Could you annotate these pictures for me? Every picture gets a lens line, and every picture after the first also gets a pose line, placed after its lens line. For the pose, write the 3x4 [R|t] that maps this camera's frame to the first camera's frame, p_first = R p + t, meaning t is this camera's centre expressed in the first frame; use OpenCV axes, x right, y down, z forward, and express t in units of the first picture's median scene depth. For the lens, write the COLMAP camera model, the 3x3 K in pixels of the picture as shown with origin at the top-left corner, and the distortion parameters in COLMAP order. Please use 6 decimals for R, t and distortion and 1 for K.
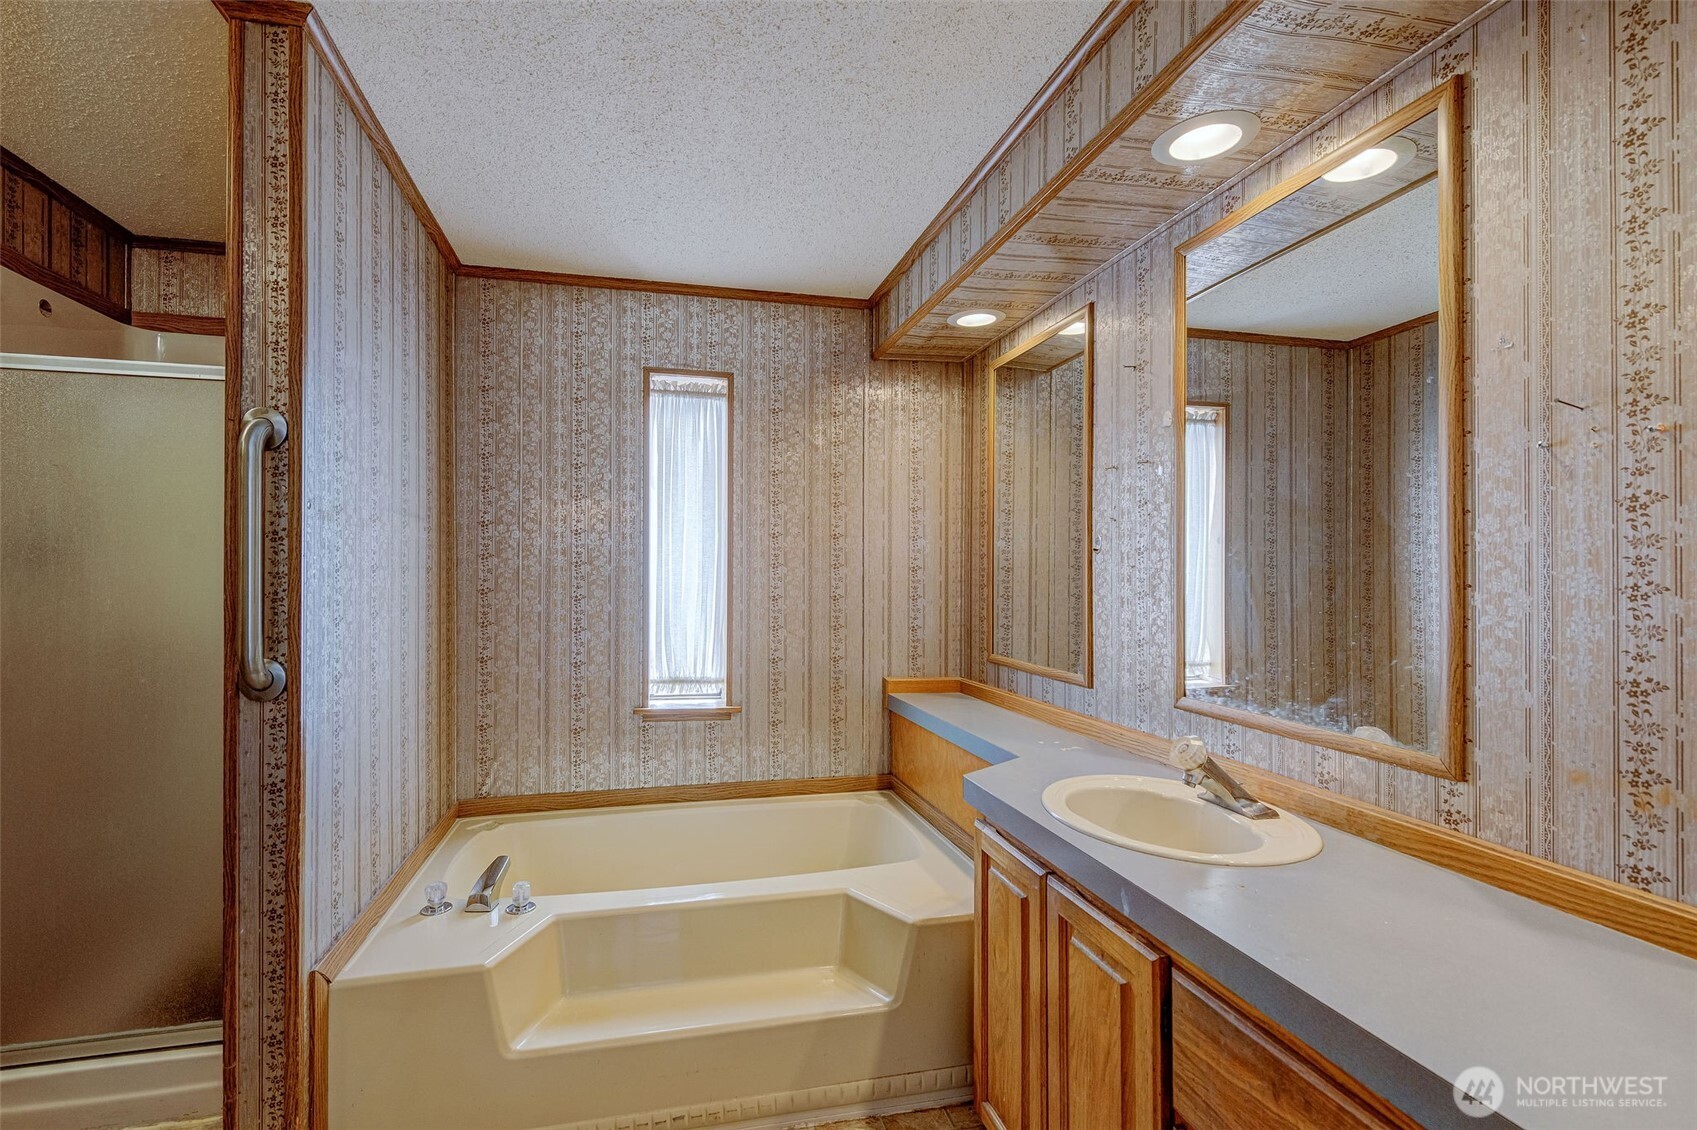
lens RADIAL K [[773.7, 0, 856.2], [0, 773.7, 566.8], [0, 0, 1]] dist [0.001944, -0.000514]
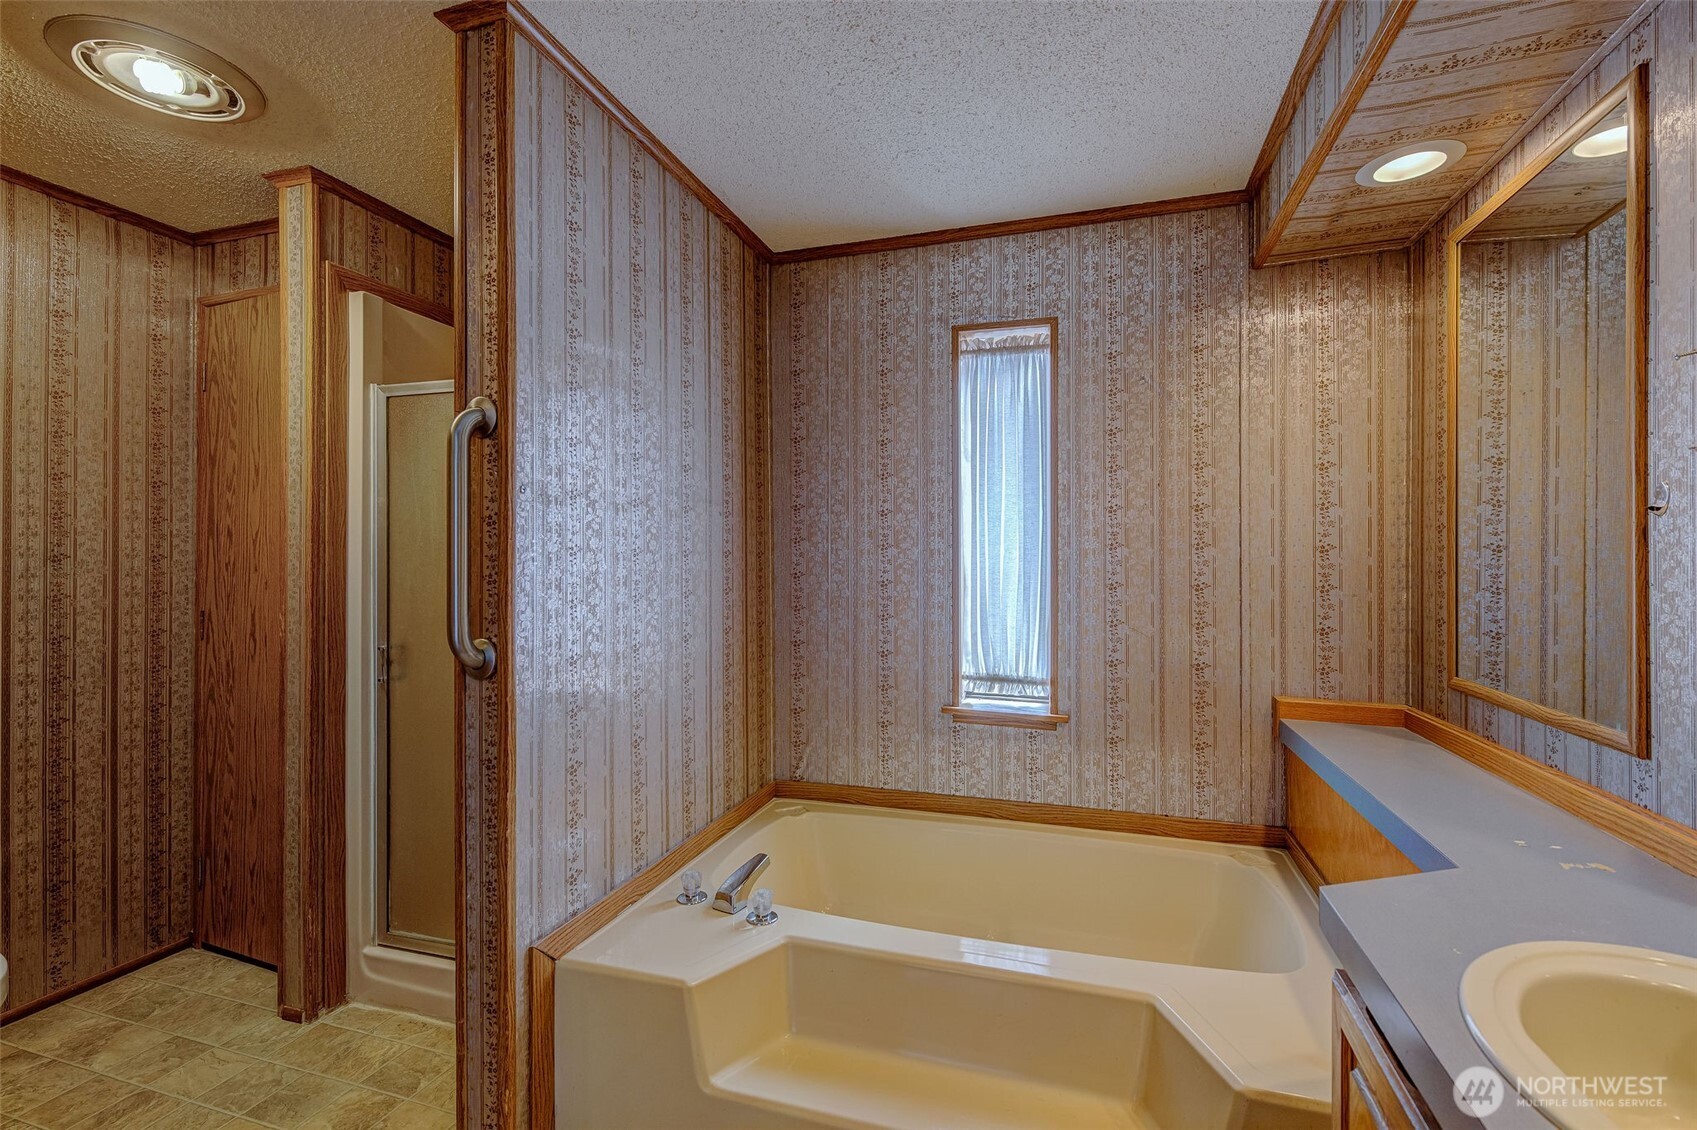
lens RADIAL K [[754.7, 0, 847.2], [0, 754.7, 556.1], [0, 0, 1]] dist [0.003197, -0.003850]
pose [[0.842008, -0.005527, -0.539437, 0.093563], [0.008509, 0.999959, 0.003036, 0.004248], [0.539398, -0.007146, 0.842021, 0.196043]]
